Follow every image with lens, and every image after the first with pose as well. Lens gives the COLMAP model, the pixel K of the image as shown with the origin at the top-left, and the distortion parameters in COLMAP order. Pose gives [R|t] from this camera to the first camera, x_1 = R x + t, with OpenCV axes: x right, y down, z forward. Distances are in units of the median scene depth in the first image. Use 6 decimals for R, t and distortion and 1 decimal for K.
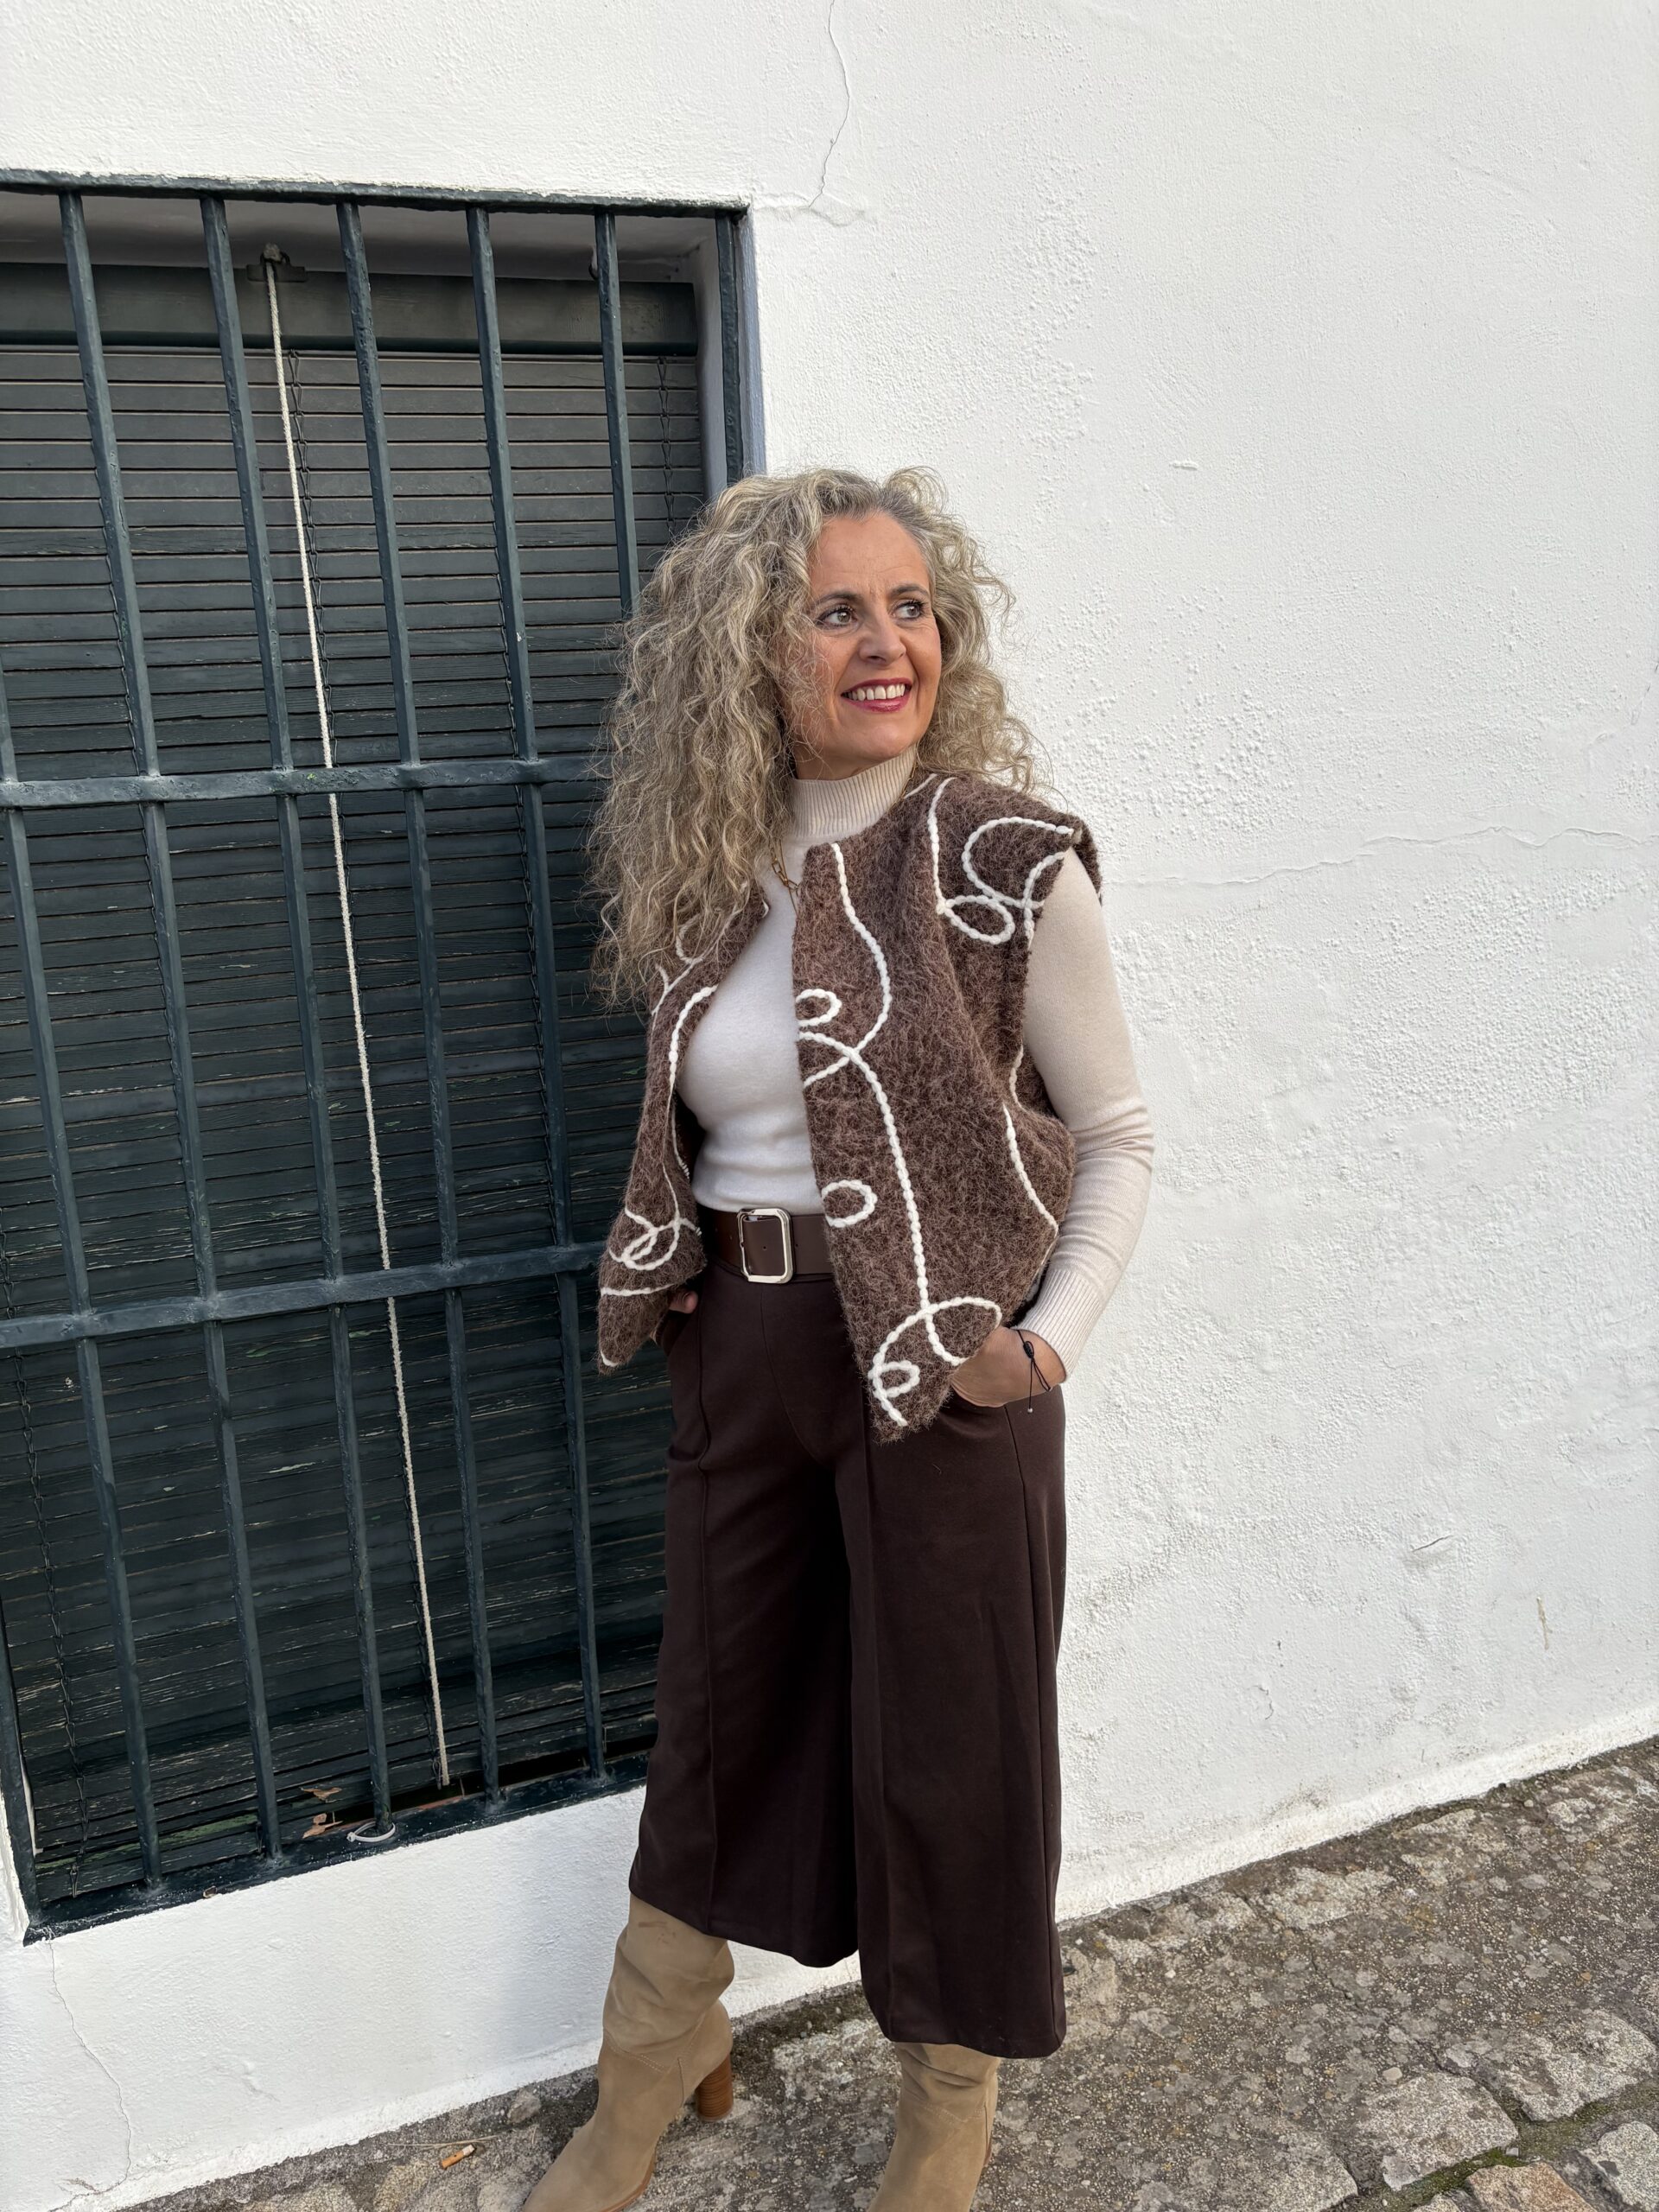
lens RADIAL K [[1561.9, 0, 820.8], [0, 1561.9, 1104.8], [0, 0, 1]] dist [0.034780, -0.040820]
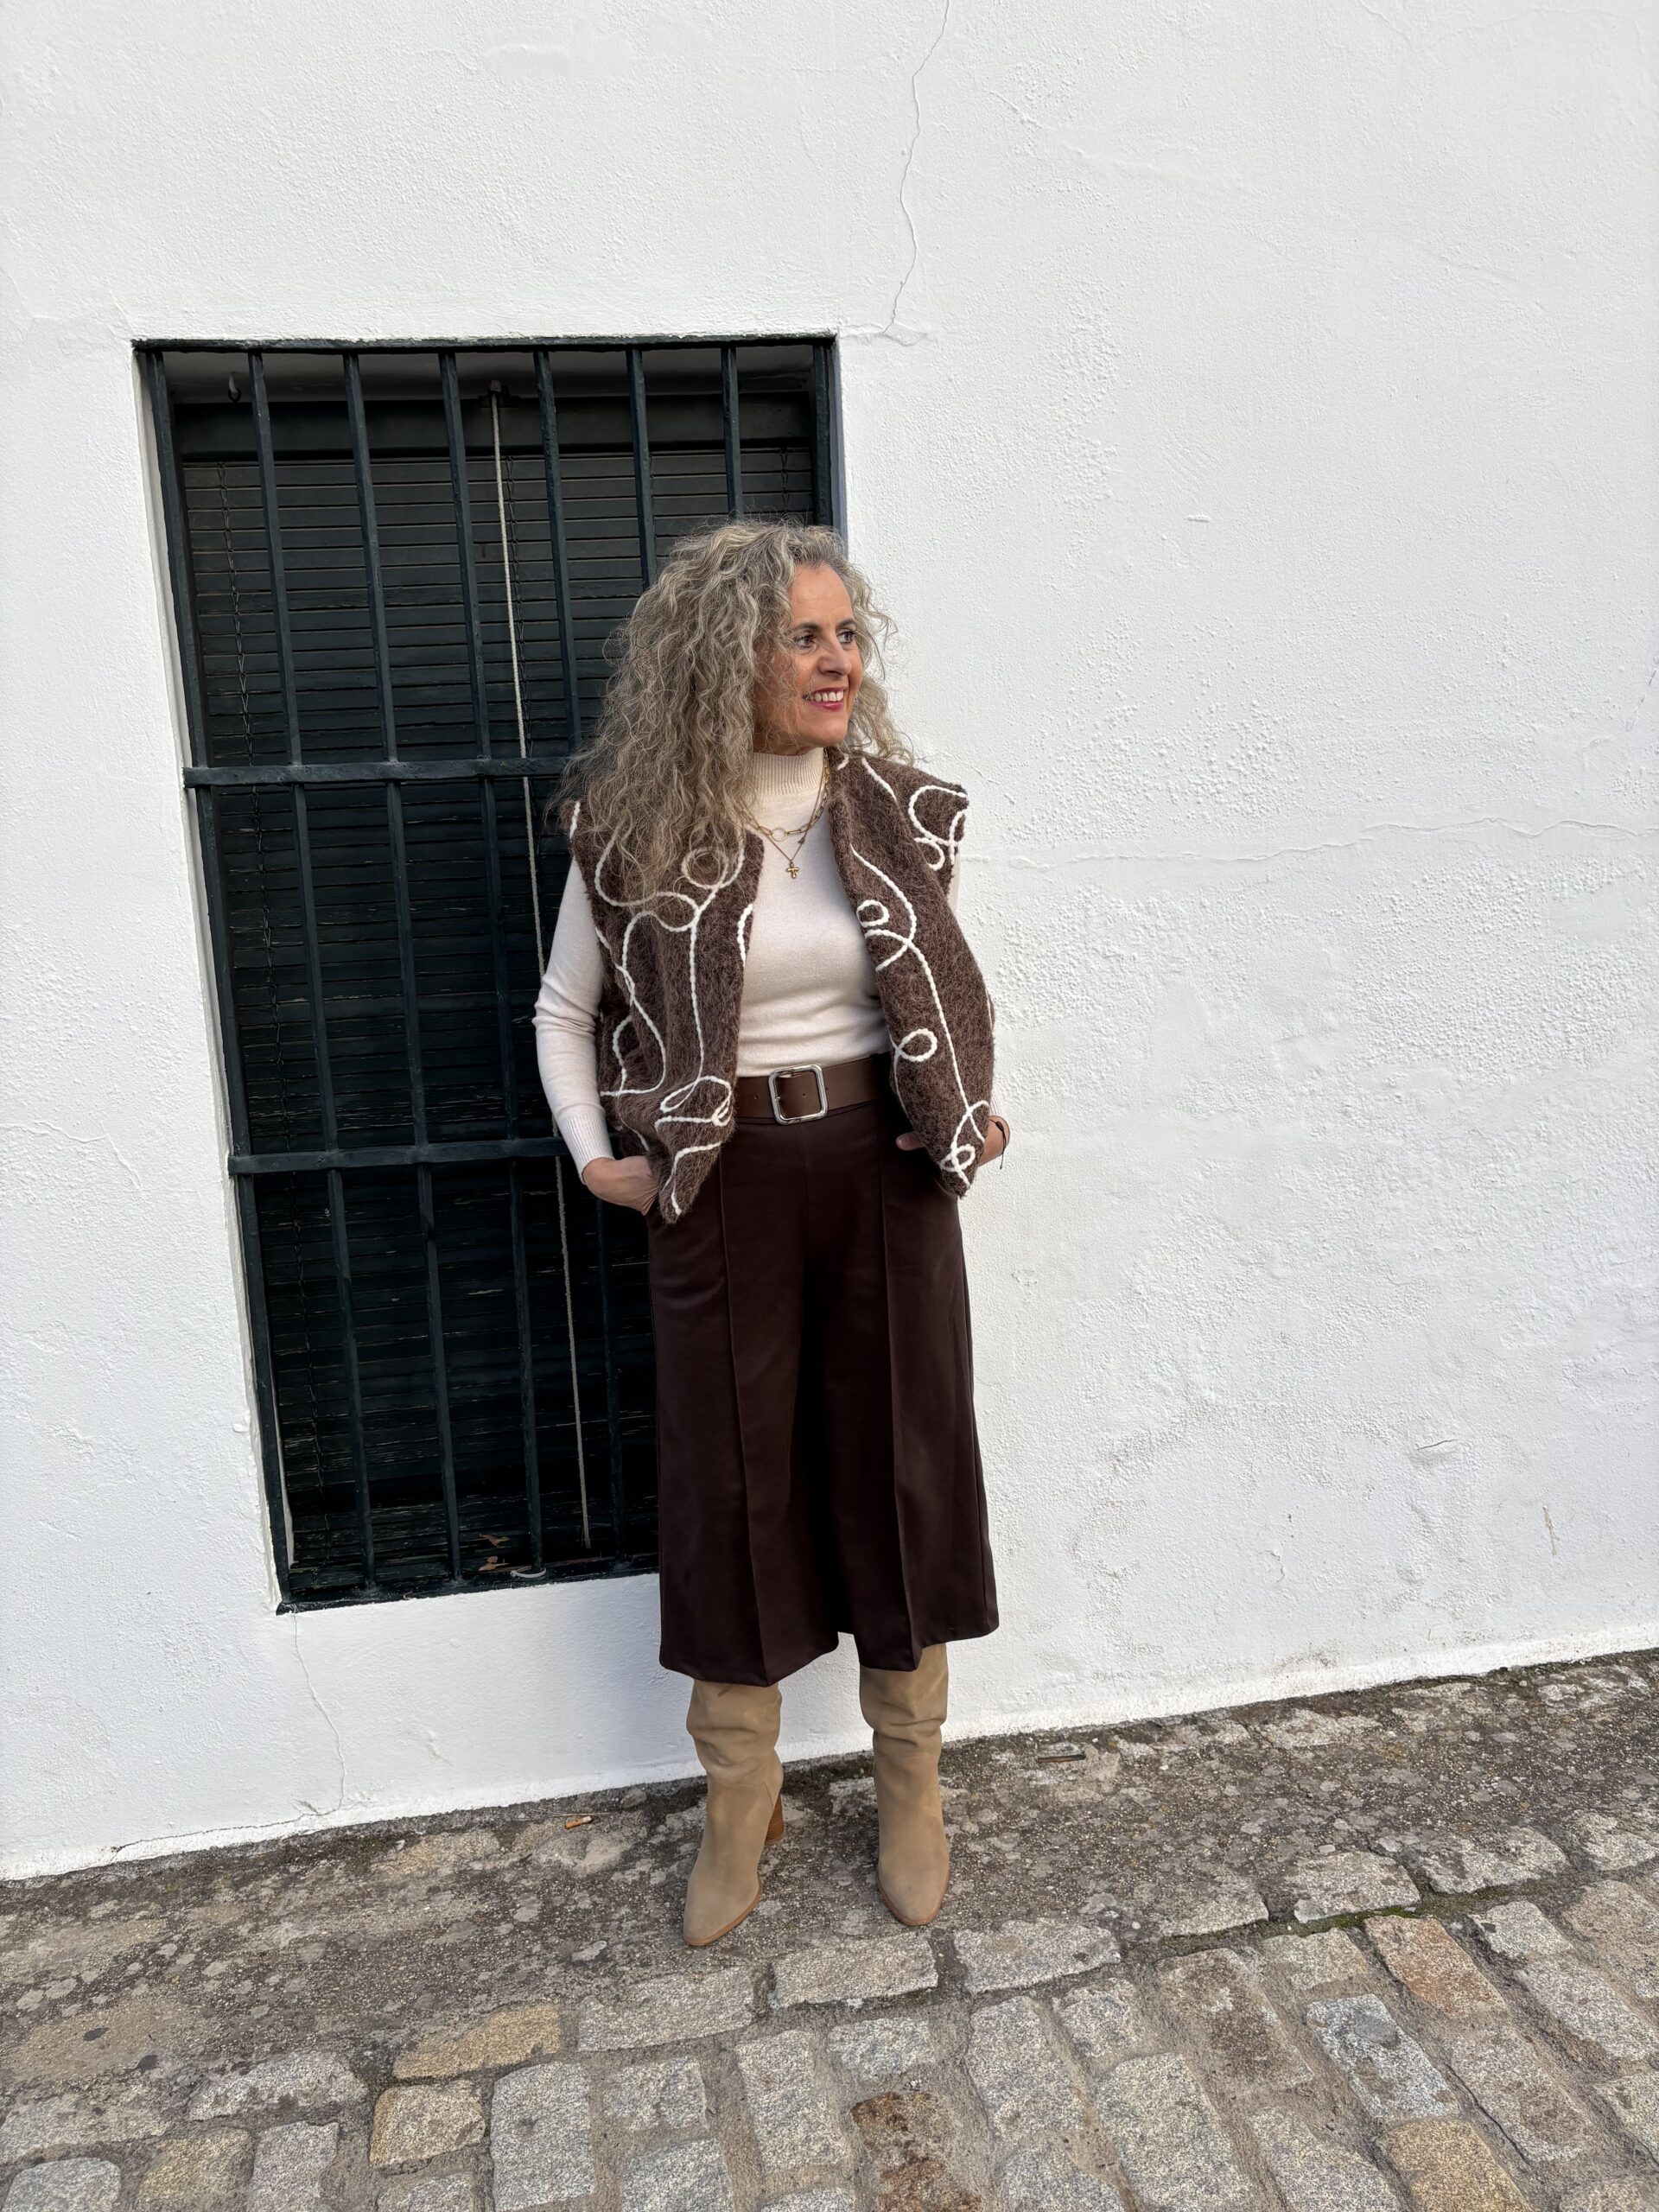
lens RADIAL K [[1499.3, 0, 829.5], [0, 1499.3, 1106.0], [0, 0, 1]] dist [0.004687, 0.000612]
pose [[0.984735, 0.039036, -0.169626, 0.155364], [-0.041026, 0.999124, -0.008245, 0.071836], [0.169155, 0.015078, 0.985474, -0.194405]]
